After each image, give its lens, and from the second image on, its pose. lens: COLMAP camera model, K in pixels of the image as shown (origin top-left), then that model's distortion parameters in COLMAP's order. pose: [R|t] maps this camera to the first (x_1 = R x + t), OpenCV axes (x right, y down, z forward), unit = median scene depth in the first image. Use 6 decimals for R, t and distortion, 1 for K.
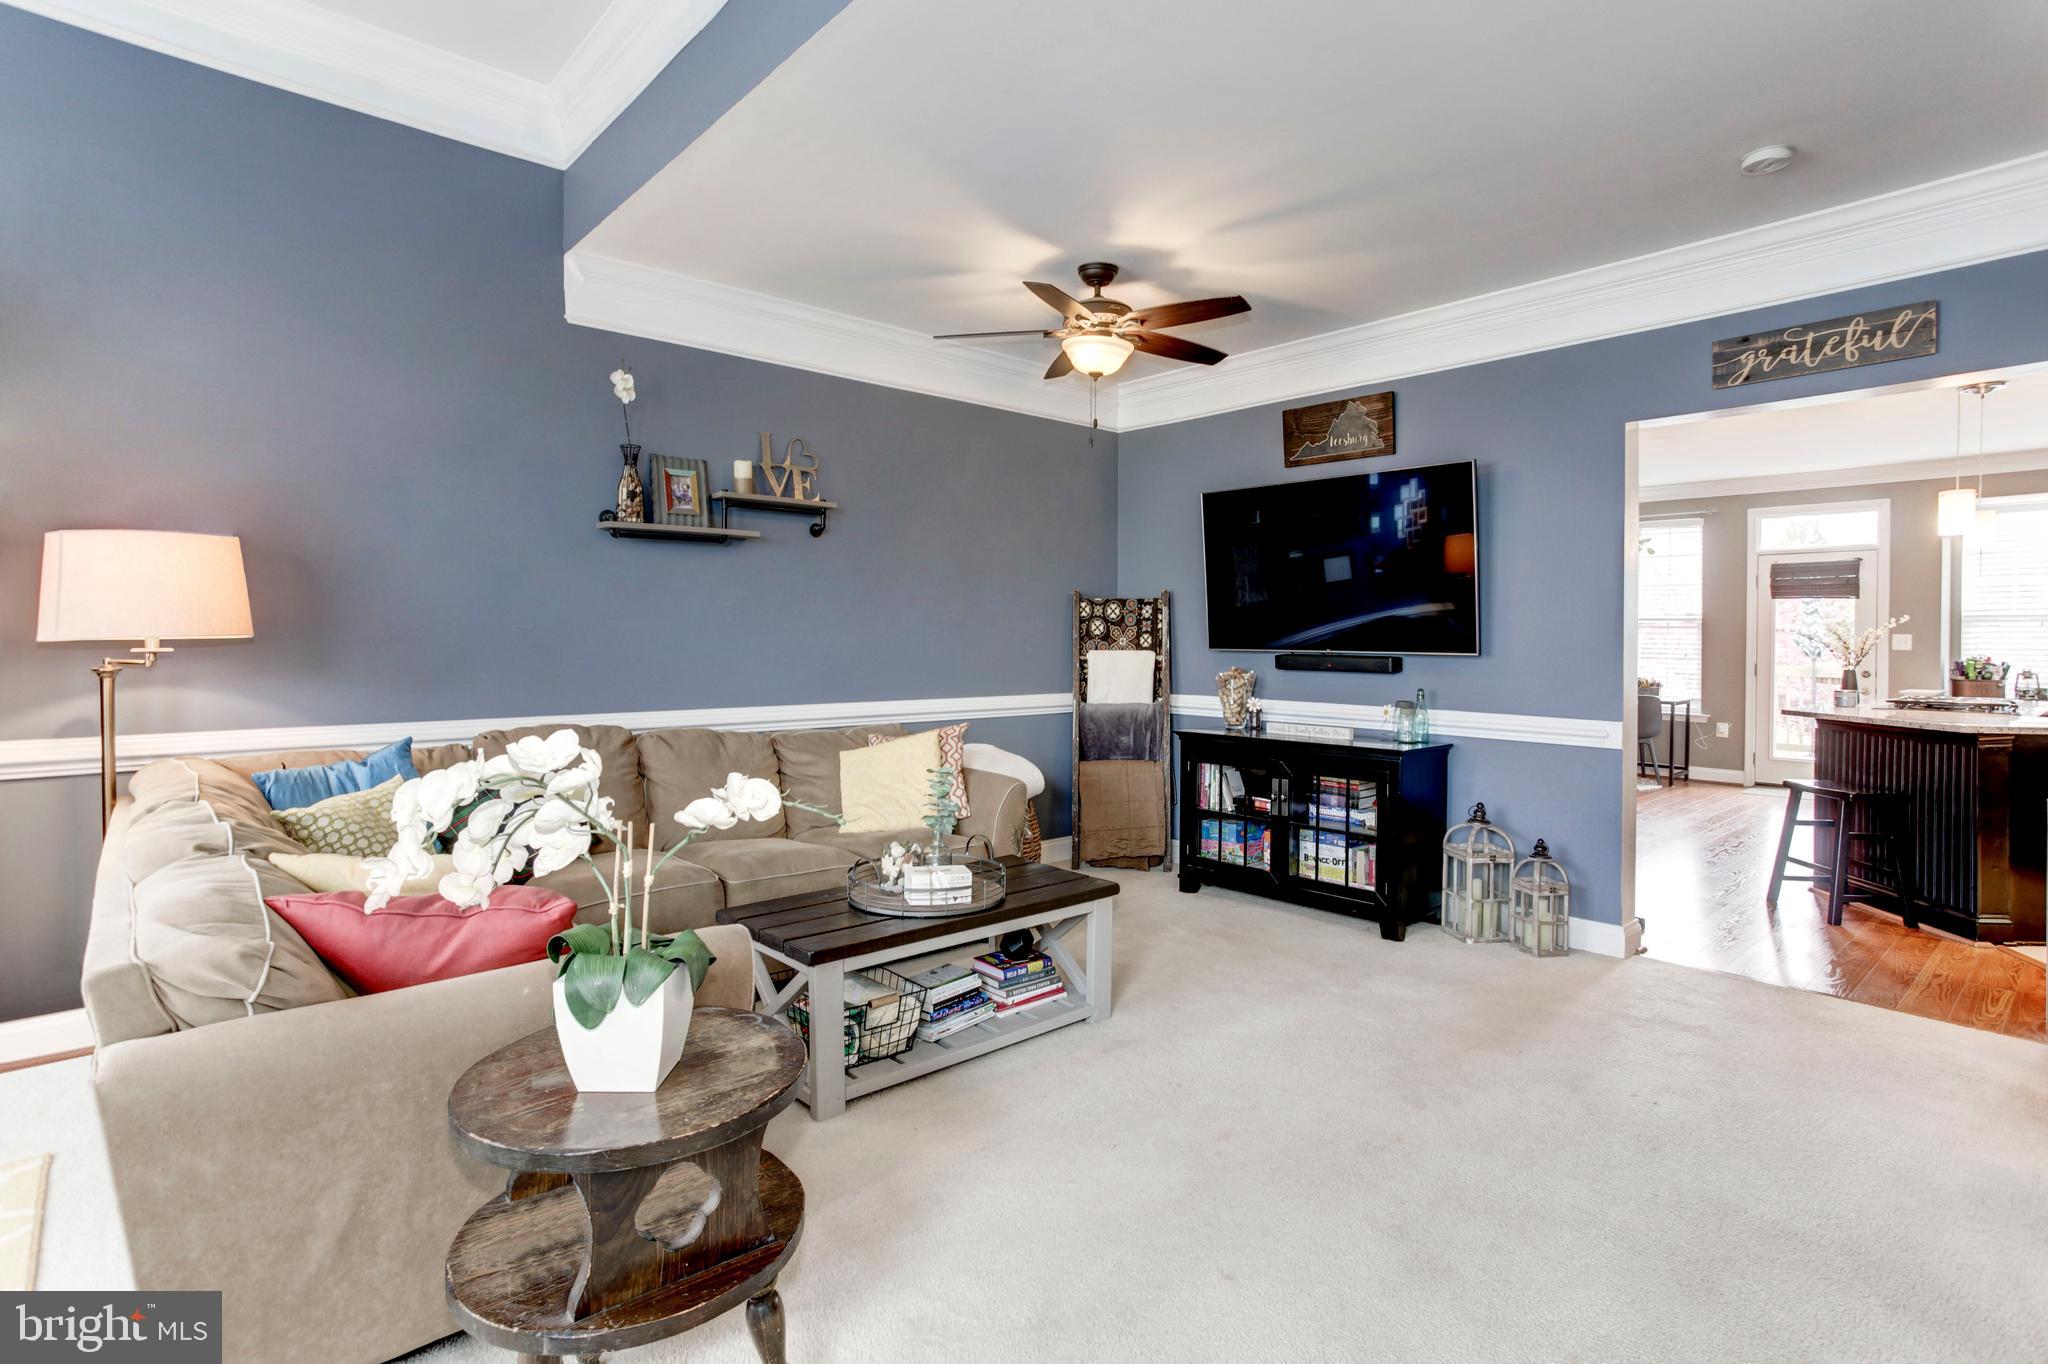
lens RADIAL K [[1009.8, 0, 1017.3], [0, 1009.8, 642.3], [0, 0, 1]] dist [-0.019771, 0.000671]
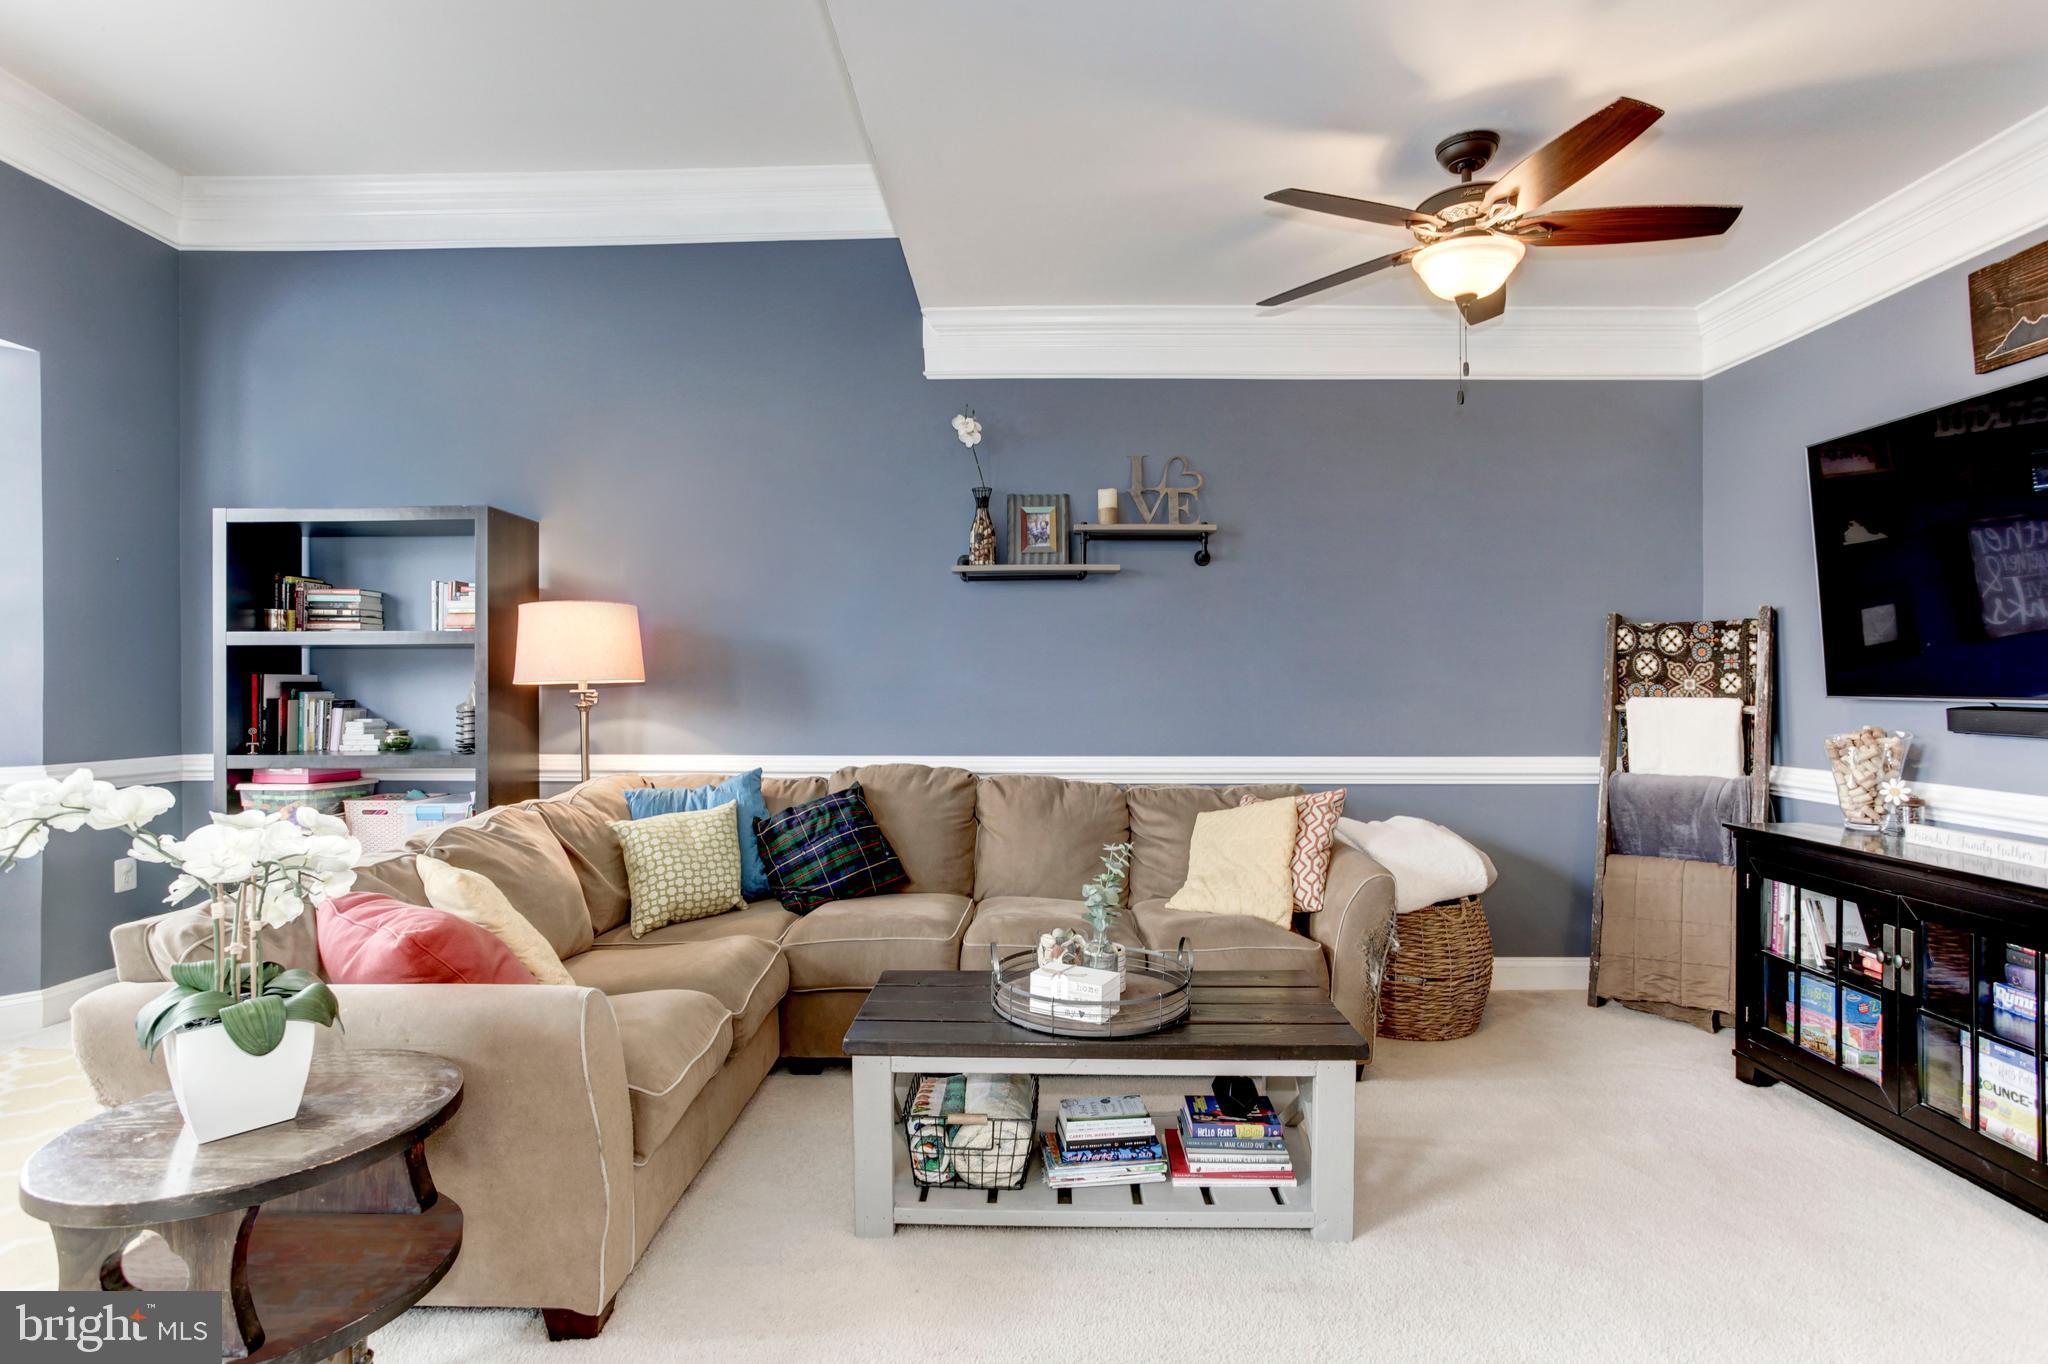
lens RADIAL K [[995.9, 0, 1024.0], [0, 995.9, 682.0], [0, 0, 1]] dist [-0.048316, 0.031117]
pose [[0.734159, -0.002723, -0.678972, 0.291584], [-0.000888, 0.999987, -0.004971, 0.001214], [0.678977, 0.004252, 0.734147, 0.281026]]
